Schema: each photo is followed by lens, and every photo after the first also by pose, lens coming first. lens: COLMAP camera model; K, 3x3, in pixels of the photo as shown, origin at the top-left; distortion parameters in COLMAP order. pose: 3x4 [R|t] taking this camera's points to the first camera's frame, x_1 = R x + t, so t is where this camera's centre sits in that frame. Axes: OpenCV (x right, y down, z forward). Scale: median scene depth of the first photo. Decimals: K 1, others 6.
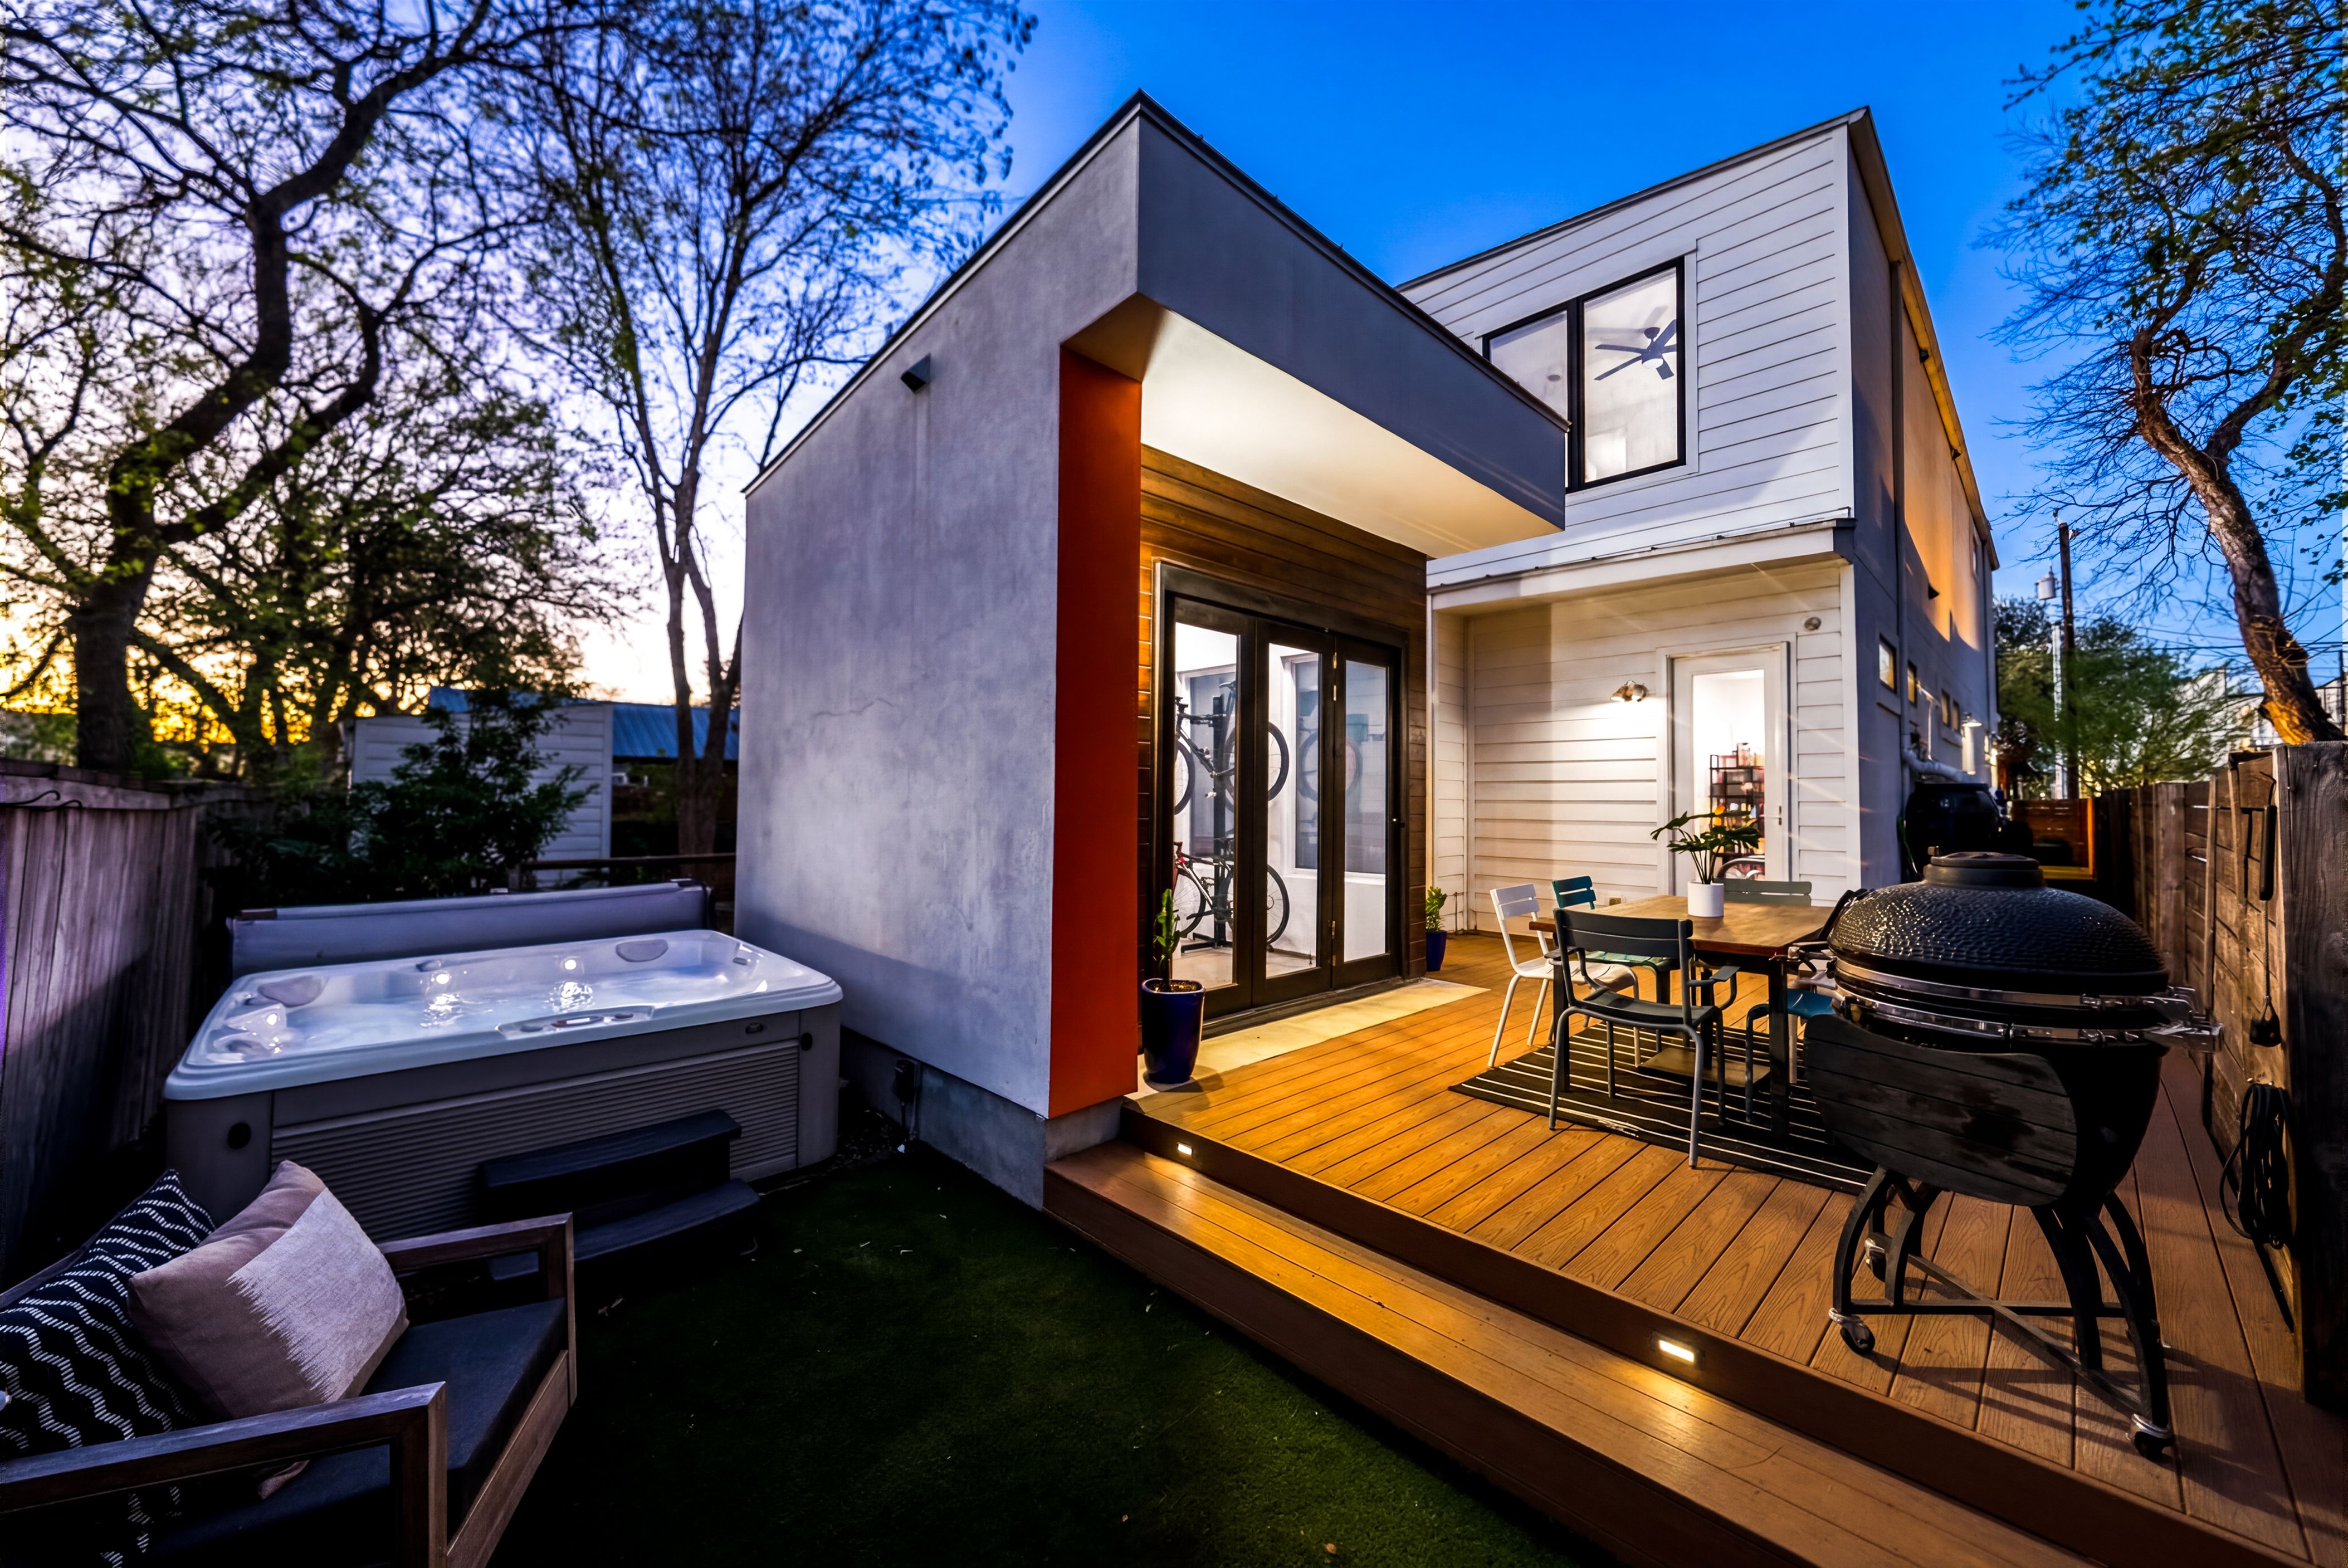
lens RADIAL K [[863.2, 0, 1156.7], [0, 863.2, 772.3], [0, 0, 1]] dist [-0.003003, 0.000219]
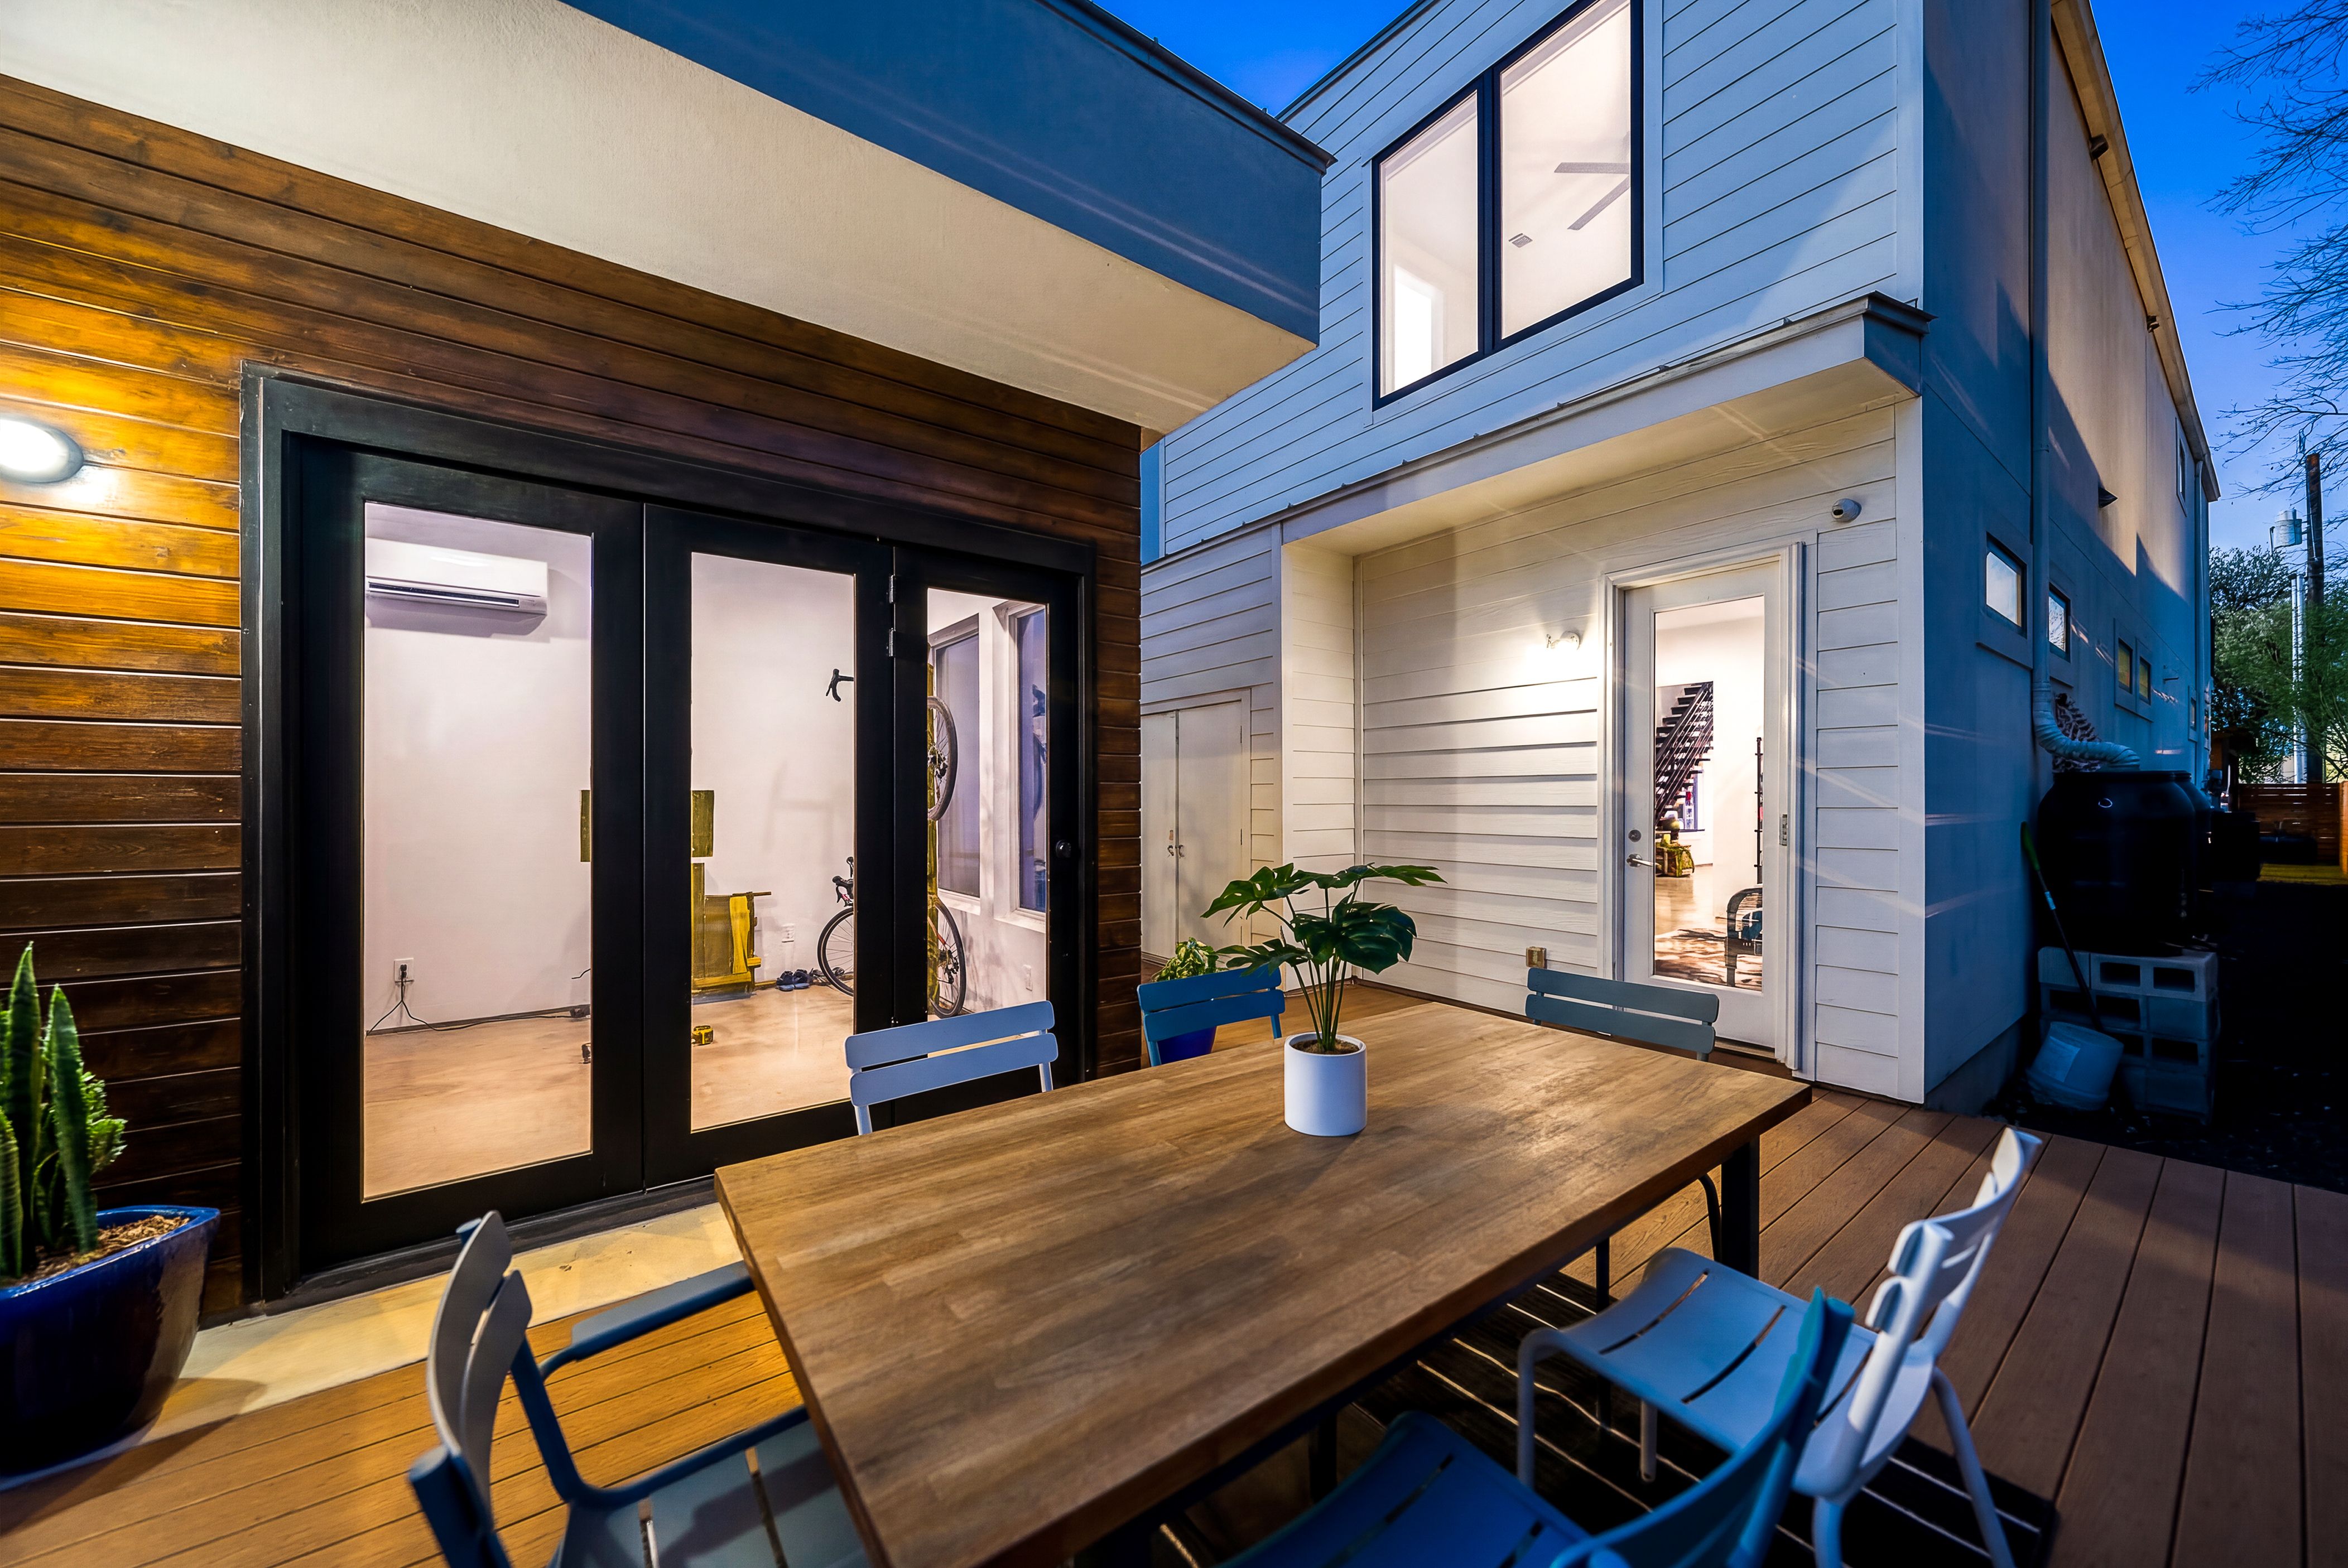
lens RADIAL K [[840.7, 0, 1140.3], [0, 840.7, 807.6], [0, 0, 1]] dist [0.011820, -0.000913]
pose [[0.992165, -0.019370, -0.123426, 0.296493], [0.023629, 0.999171, 0.033137, 0.002166], [0.122681, -0.035793, 0.991800, 0.300871]]
